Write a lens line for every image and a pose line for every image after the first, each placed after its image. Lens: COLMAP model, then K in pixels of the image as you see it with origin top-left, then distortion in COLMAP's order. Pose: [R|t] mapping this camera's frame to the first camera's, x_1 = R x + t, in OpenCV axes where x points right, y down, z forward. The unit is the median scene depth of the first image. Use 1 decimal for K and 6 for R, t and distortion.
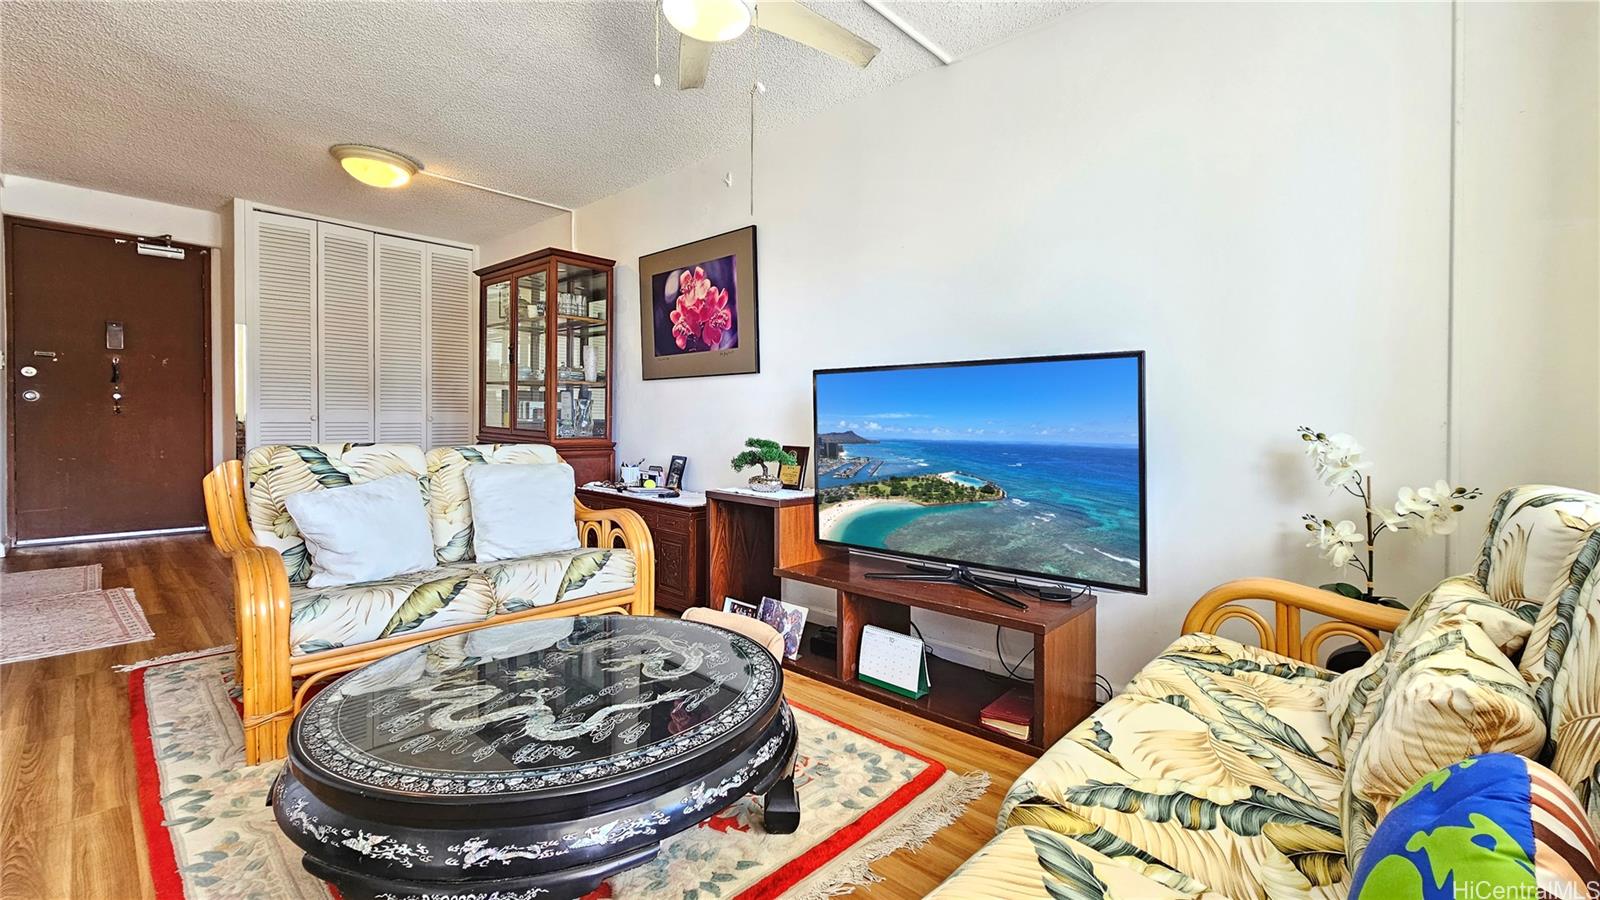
lens RADIAL K [[667.9, 0, 798.6], [0, 667.9, 438.2], [0, 0, 1]] dist [-0.000384, 0.000084]
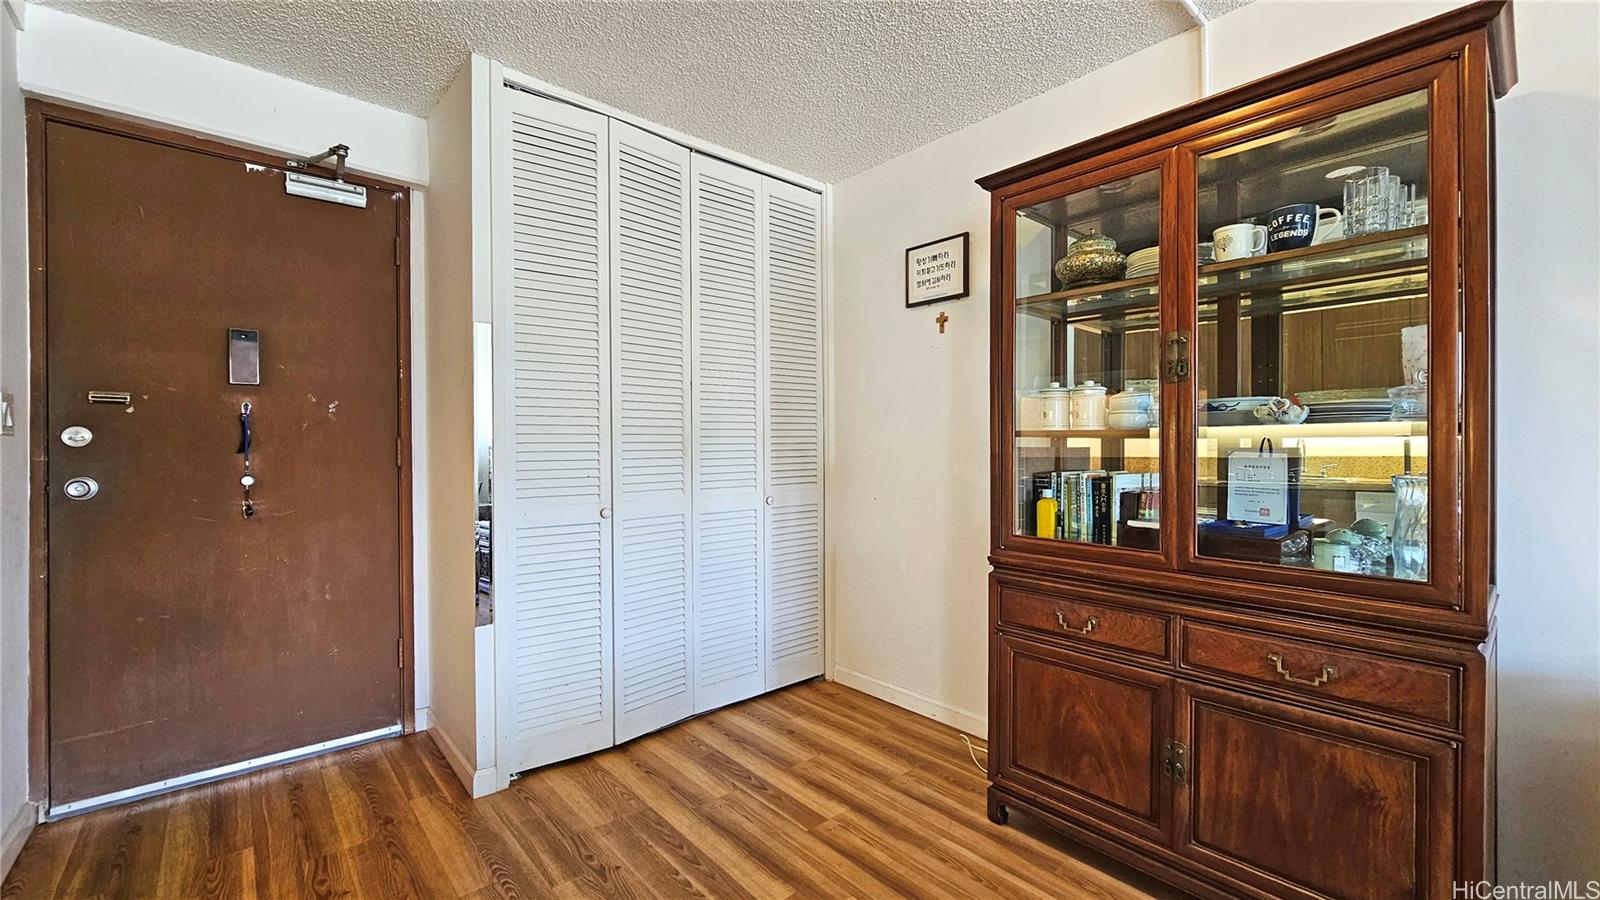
lens RADIAL K [[652.9, 0, 767.4], [0, 652.9, 454.5], [0, 0, 1]] dist [-0.000434, -0.000090]
pose [[0.991691, -0.018000, -0.127380, -0.573396], [0.015009, 0.999590, -0.024404, -0.063472], [0.127767, 0.022289, 0.991554, 0.565734]]
